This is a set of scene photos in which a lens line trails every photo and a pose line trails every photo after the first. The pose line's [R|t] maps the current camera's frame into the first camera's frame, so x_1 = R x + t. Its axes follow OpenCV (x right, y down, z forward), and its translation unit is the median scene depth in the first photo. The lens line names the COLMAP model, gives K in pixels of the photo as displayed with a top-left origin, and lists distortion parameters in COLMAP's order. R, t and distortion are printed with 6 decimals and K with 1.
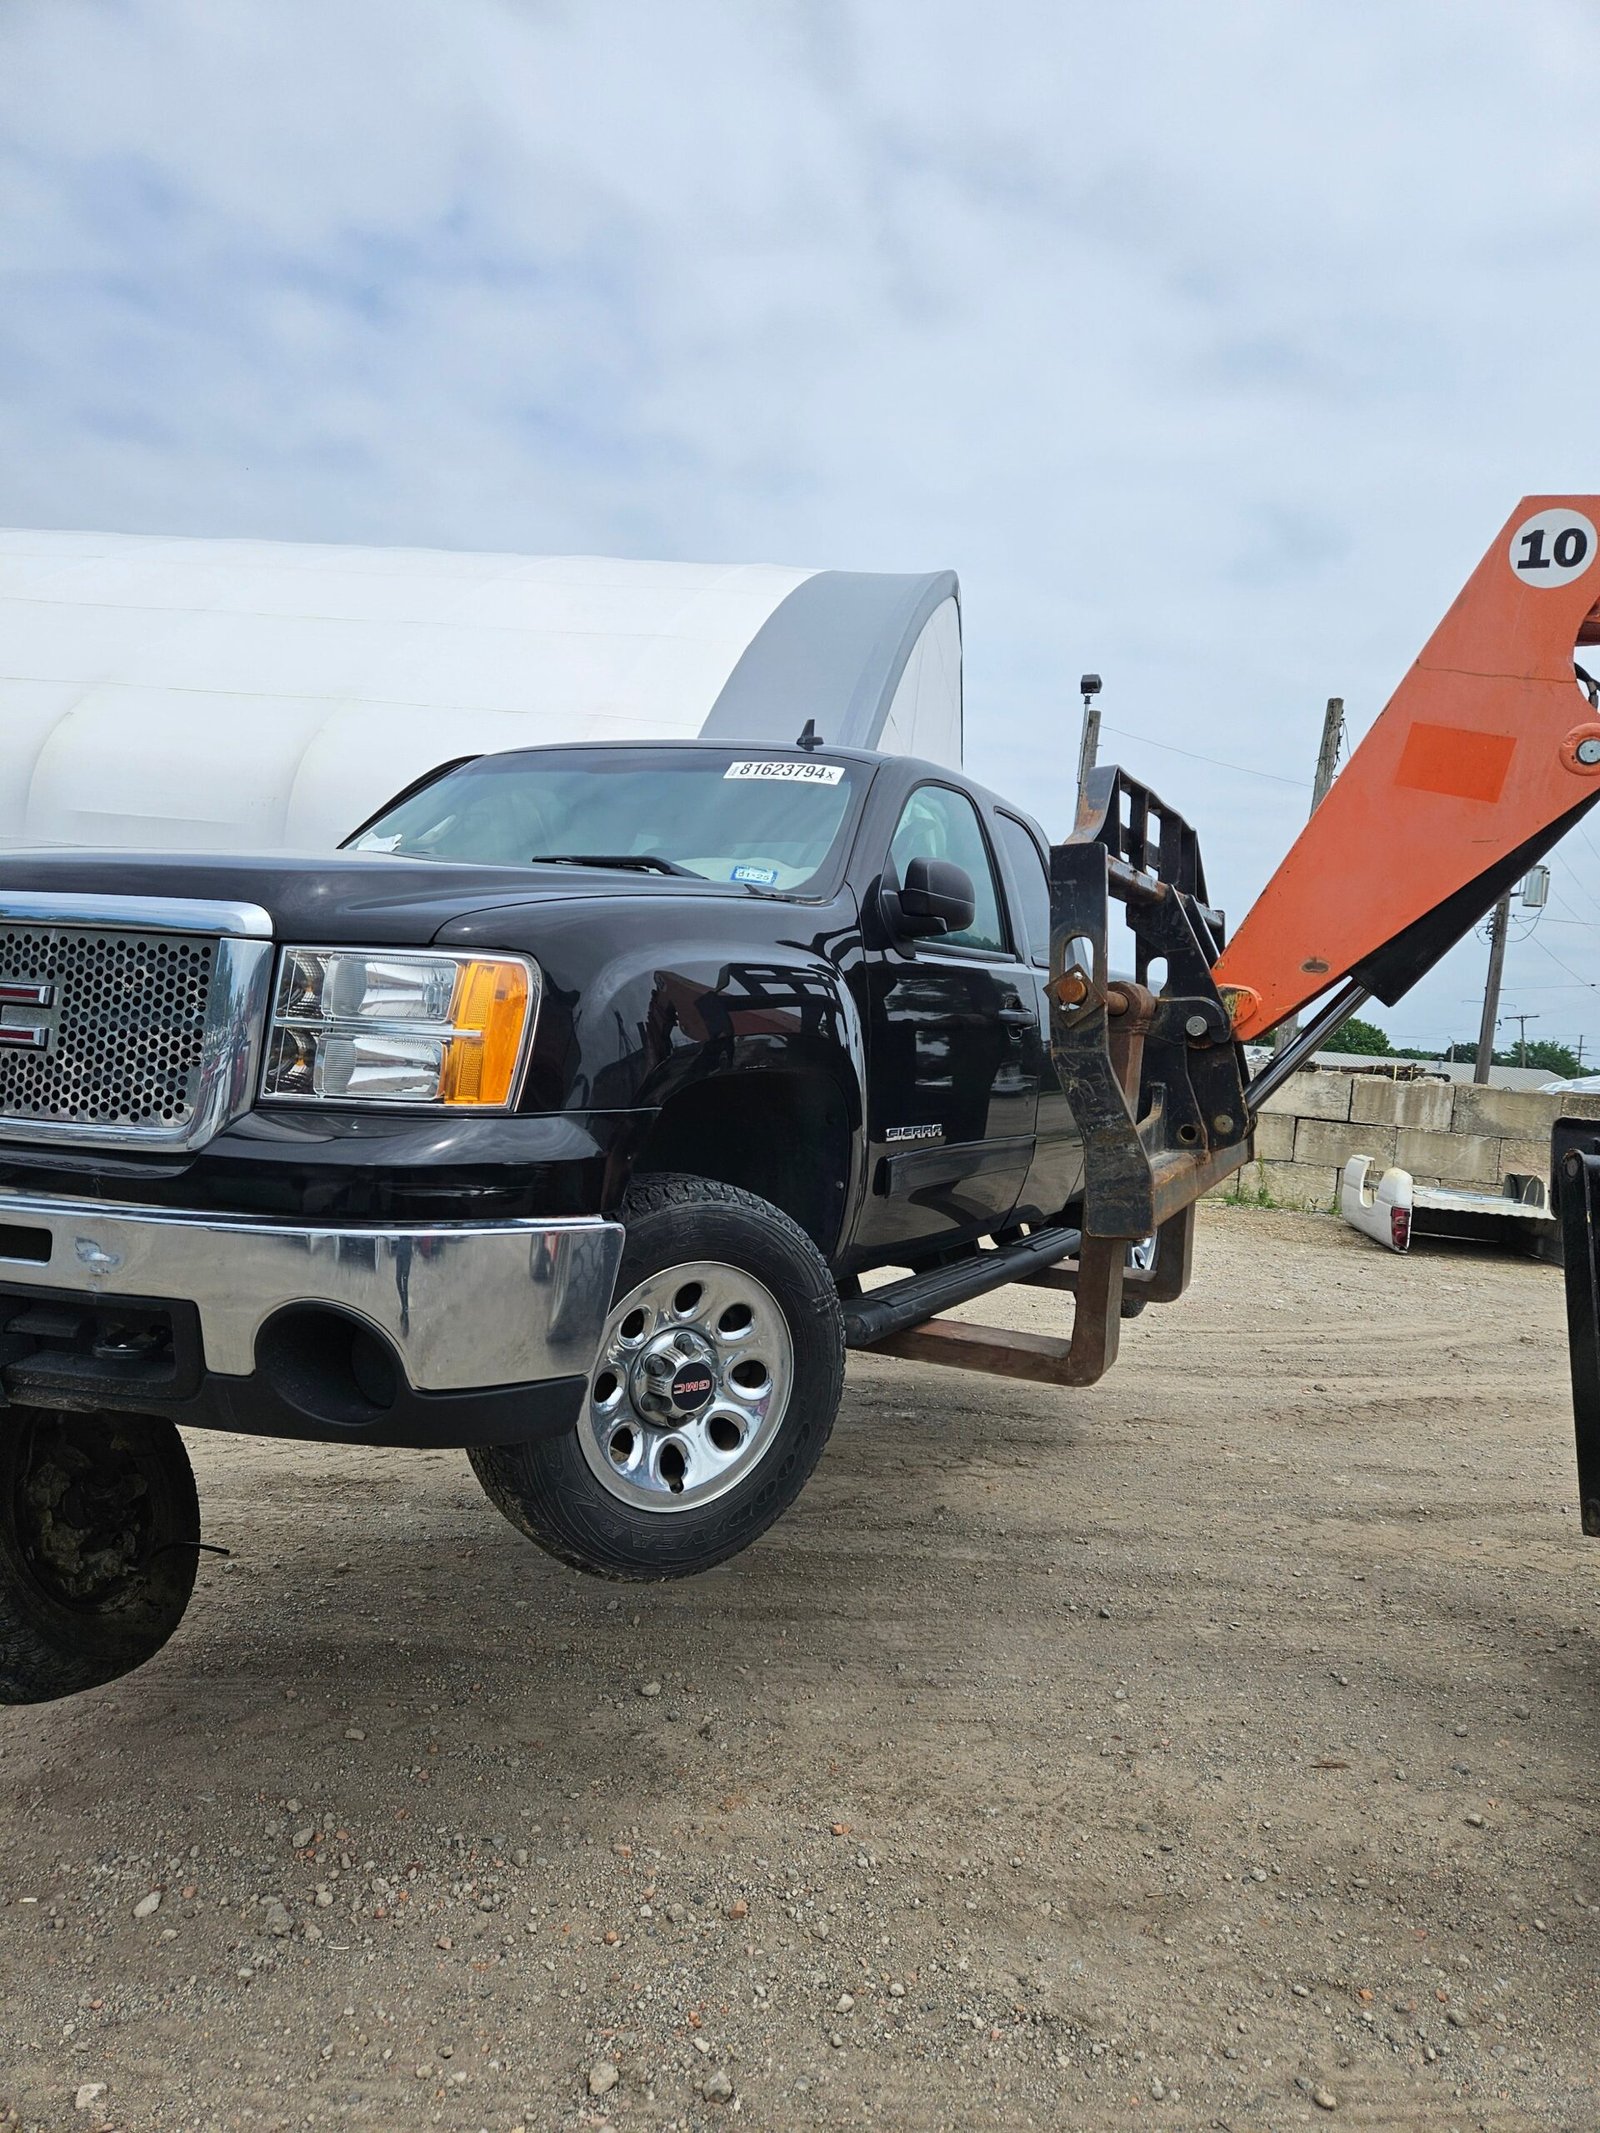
lens RADIAL K [[1409.2, 0, 814.9], [0, 1409.2, 1054.6], [0, 0, 1]] dist [0.099517, -0.085868]
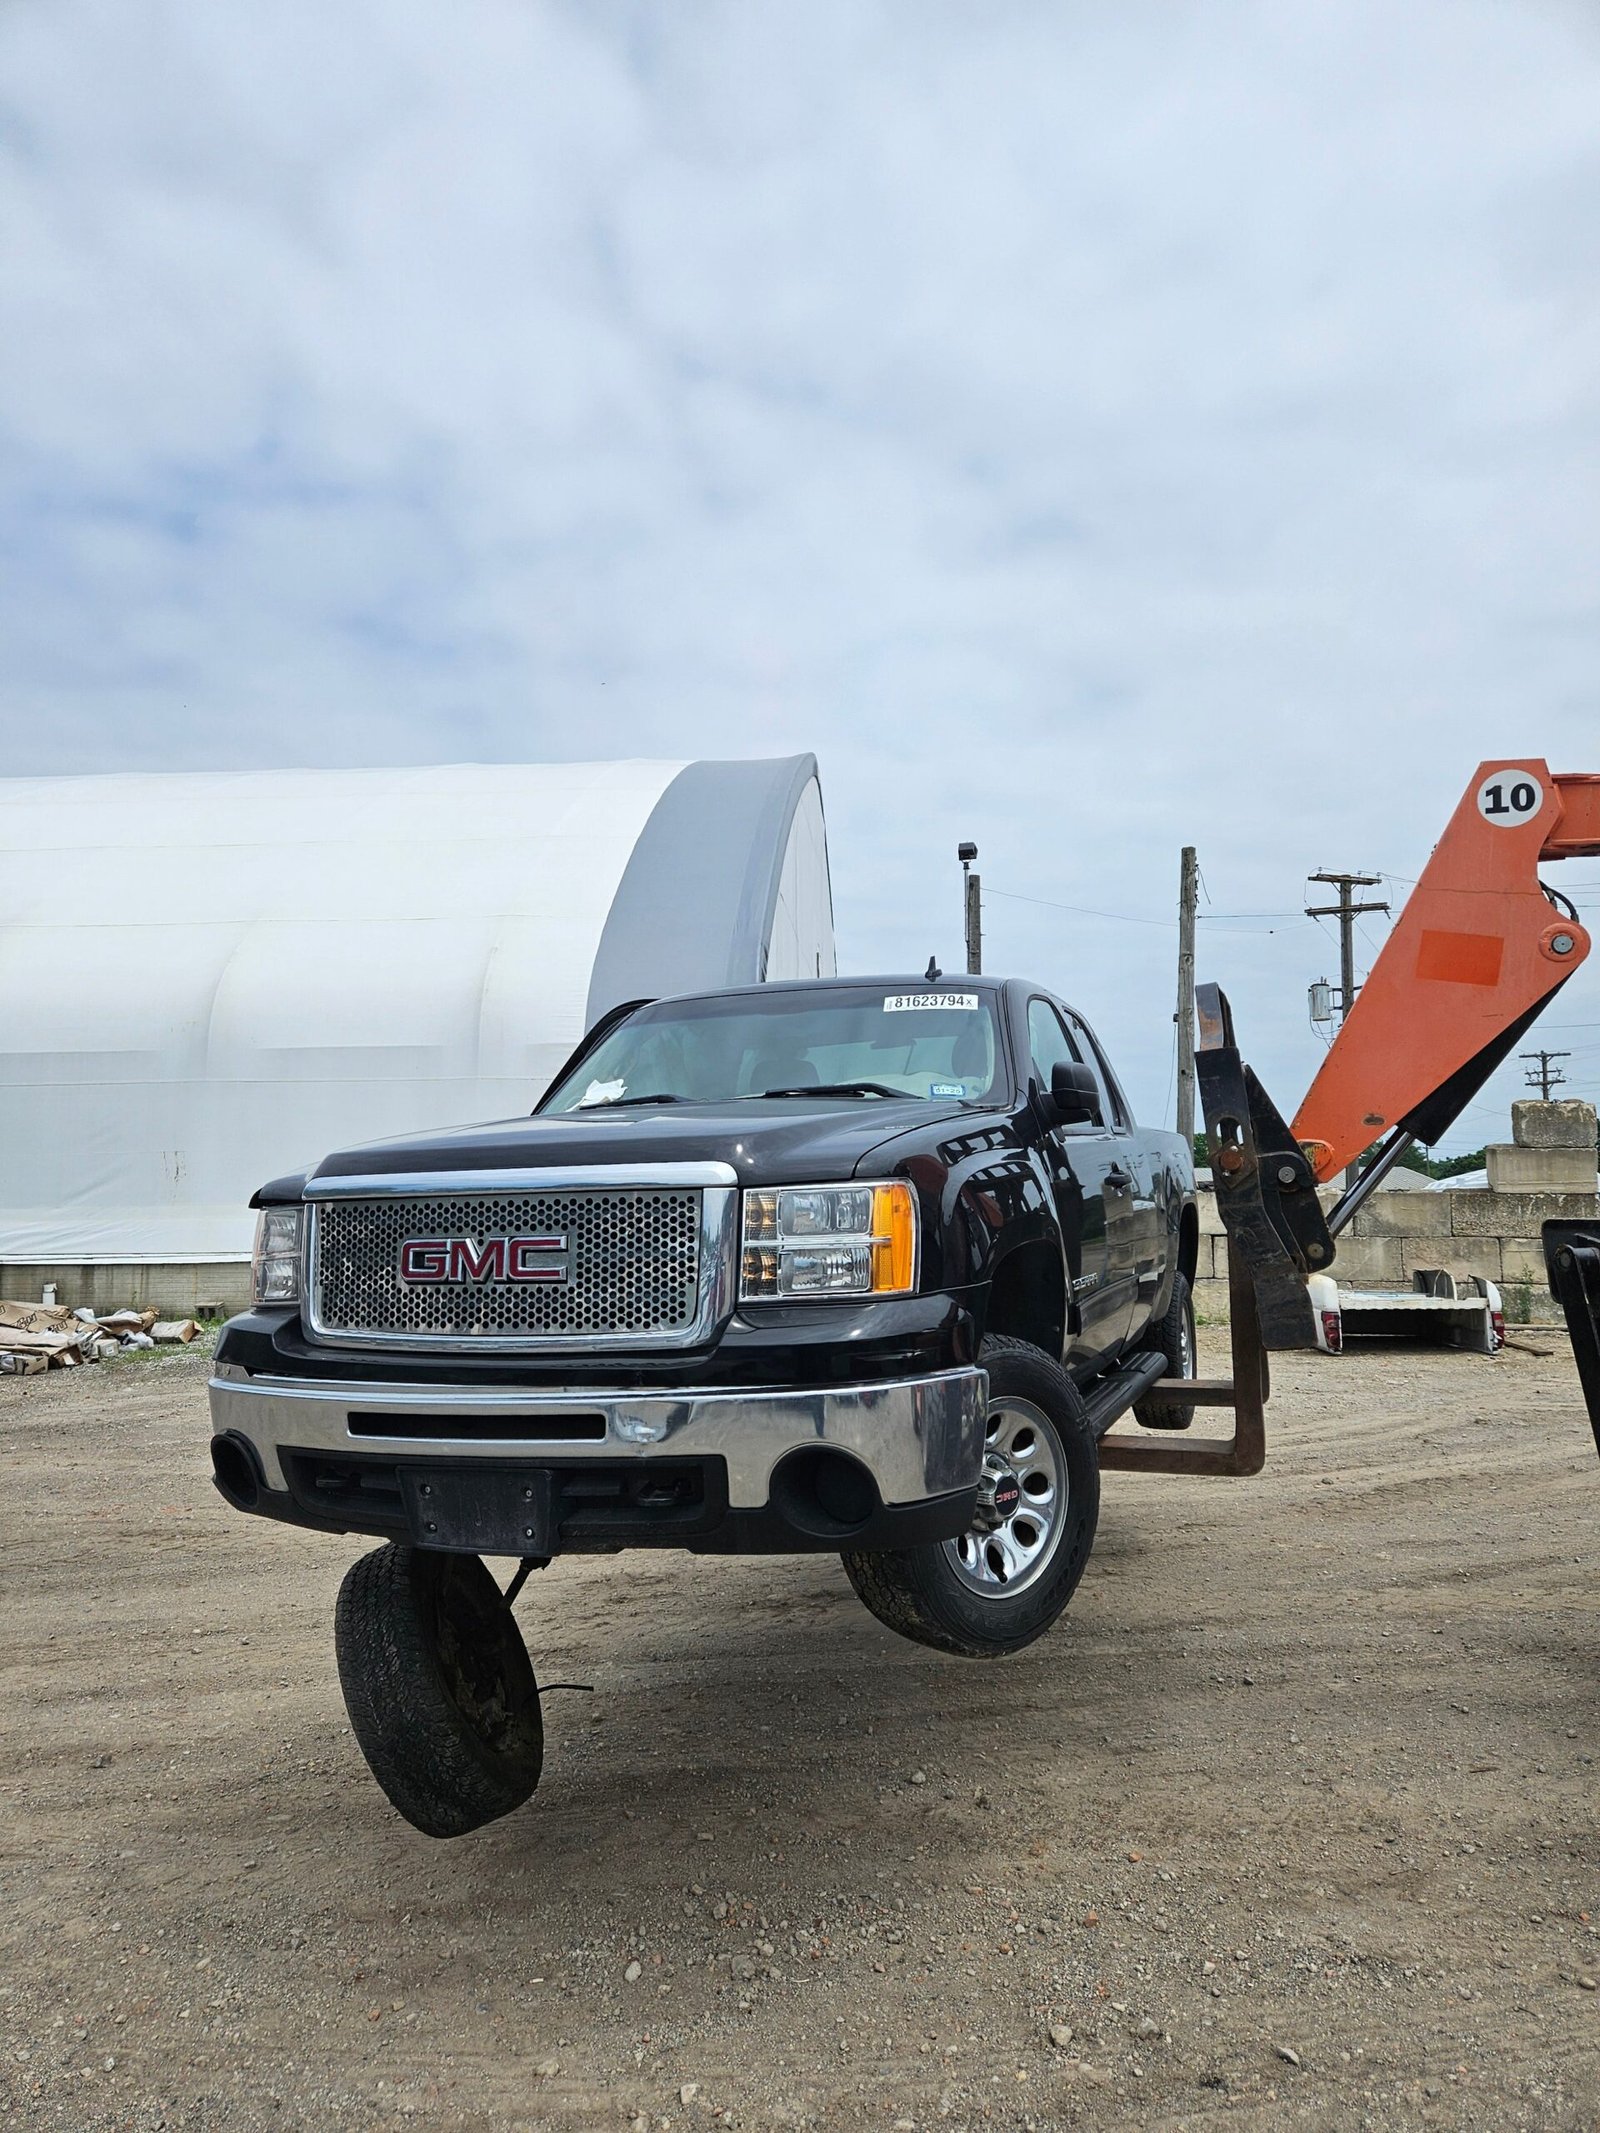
lens RADIAL K [[1406.2, 0, 783.1], [0, 1406.2, 1066.7], [0, 0, 1]] dist [0.096667, -0.074015]
pose [[0.993142, -0.089716, 0.074973, -0.281155], [0.097003, 0.990248, -0.099997, -0.035614], [-0.065271, 0.106584, 0.992159, -0.252114]]
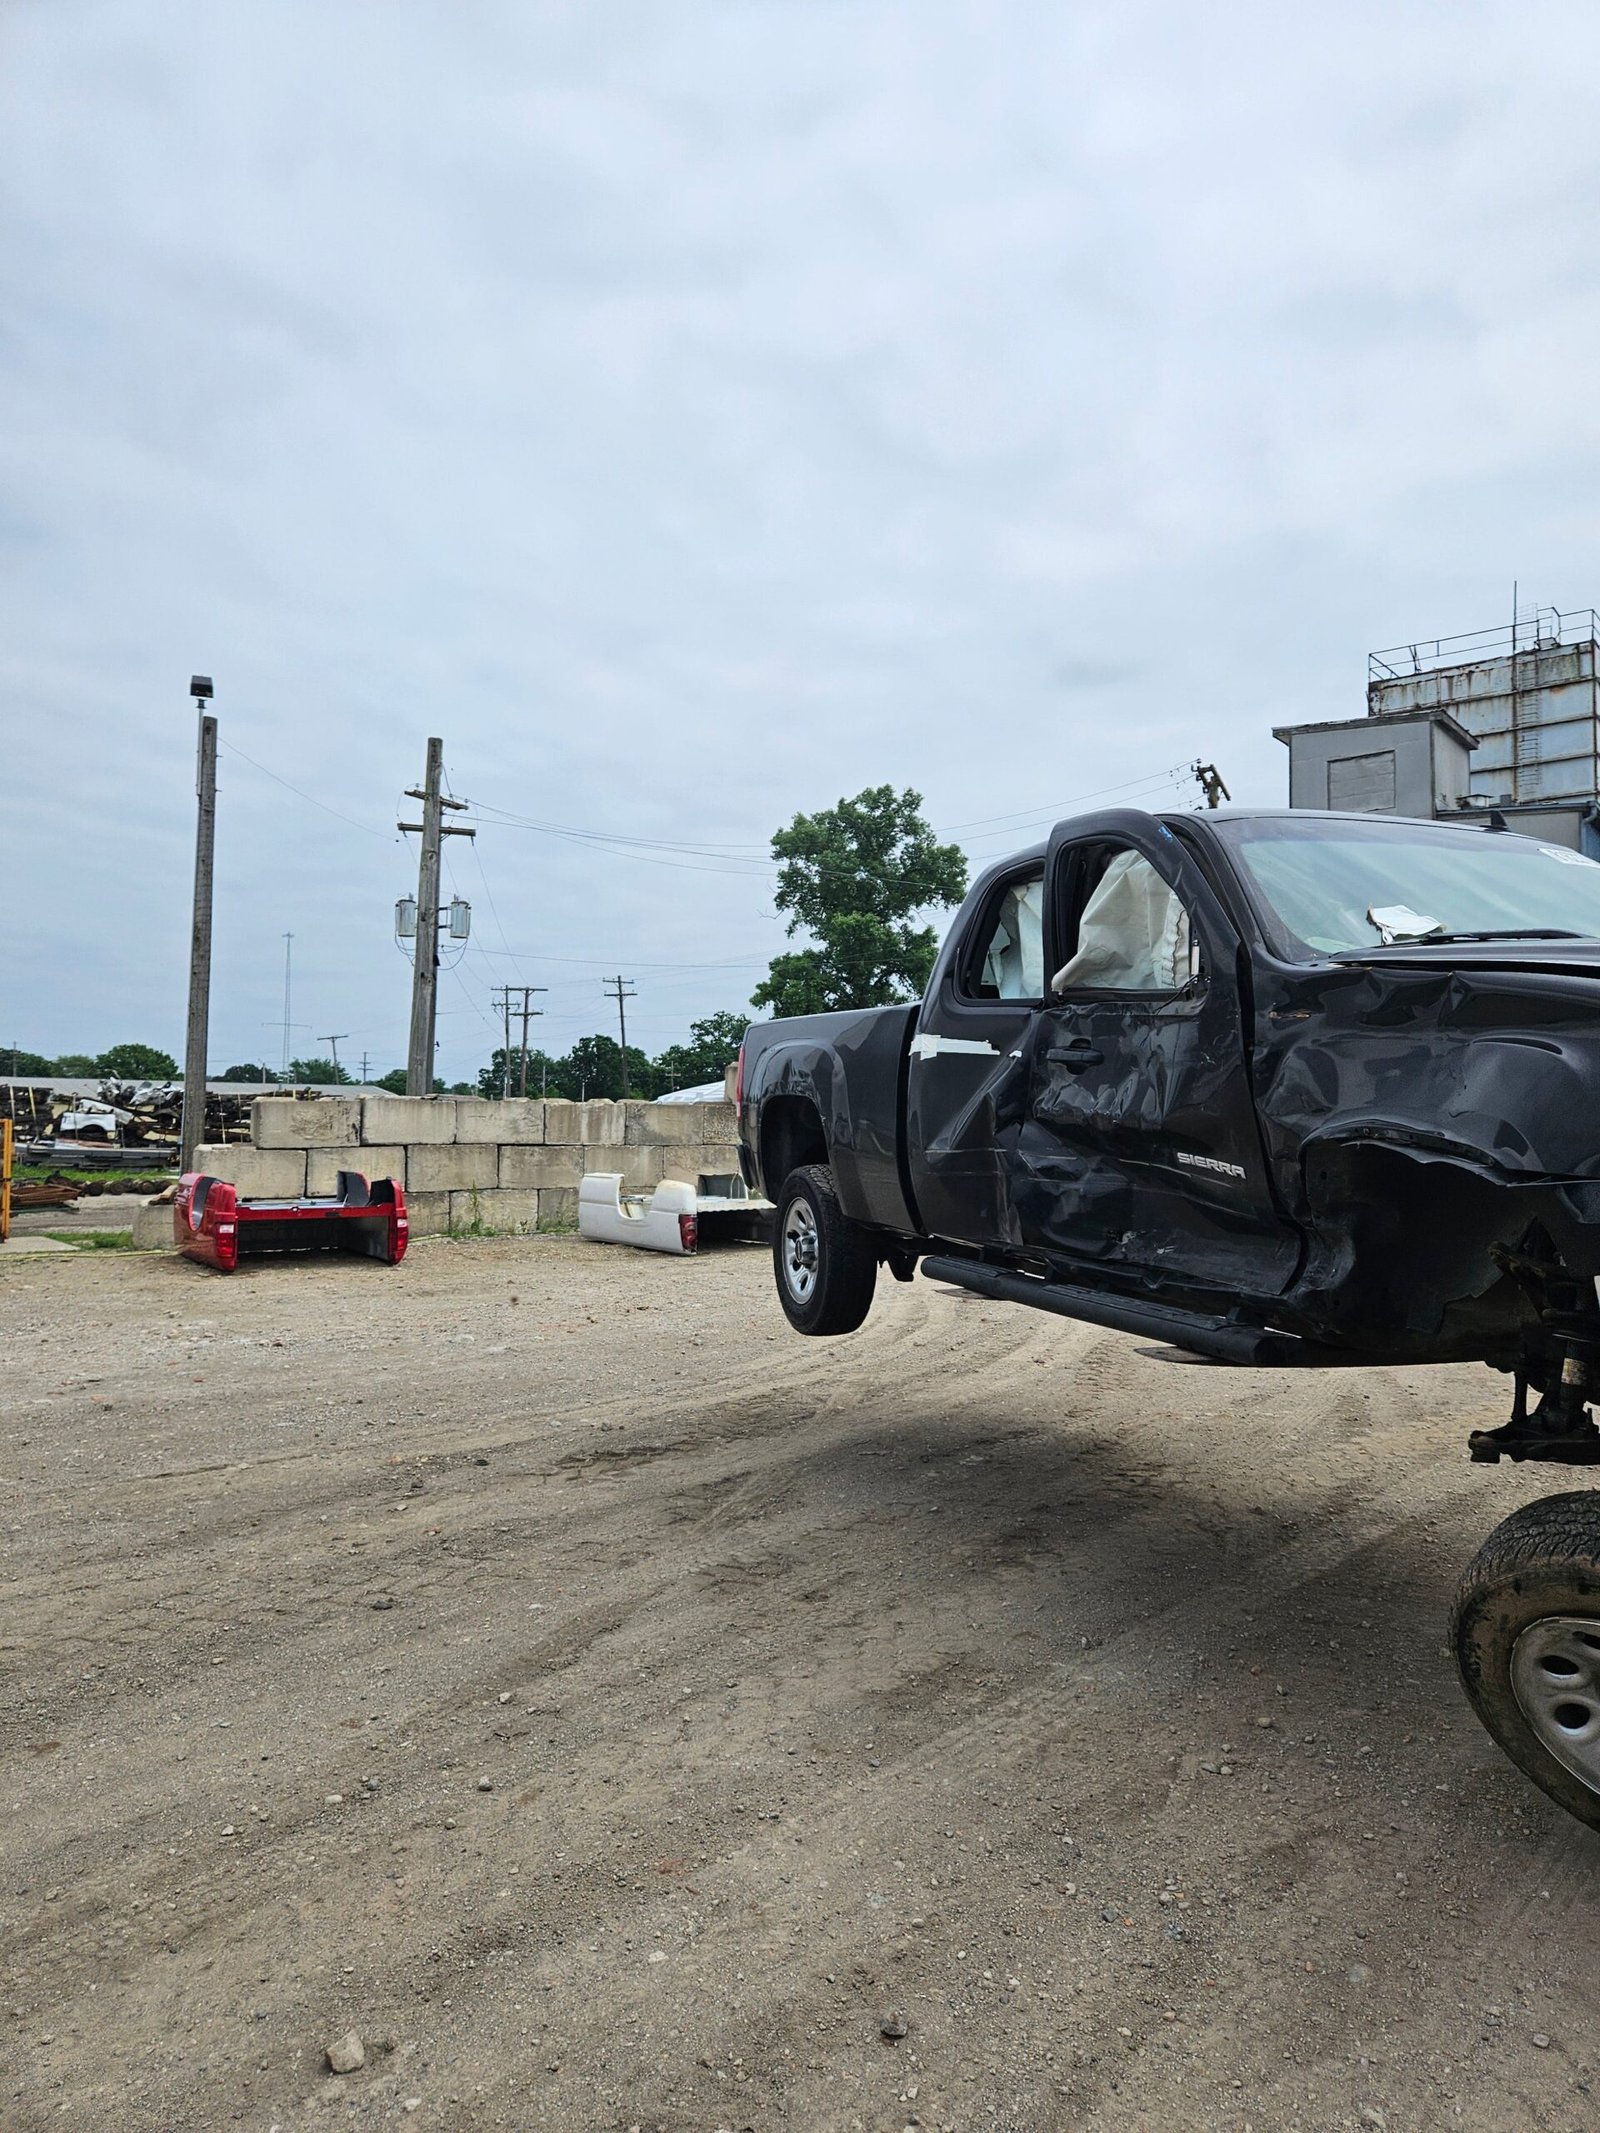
lens RADIAL K [[1415.2, 0, 809.6], [0, 1415.2, 1049.9], [0, 0, 1]] dist [0.117654, -0.091663]
pose [[0.691805, -0.044483, 0.720713, -1.464086], [0.058753, 0.998259, 0.005217, -0.100541], [-0.719690, 0.038735, 0.693214, 0.713075]]
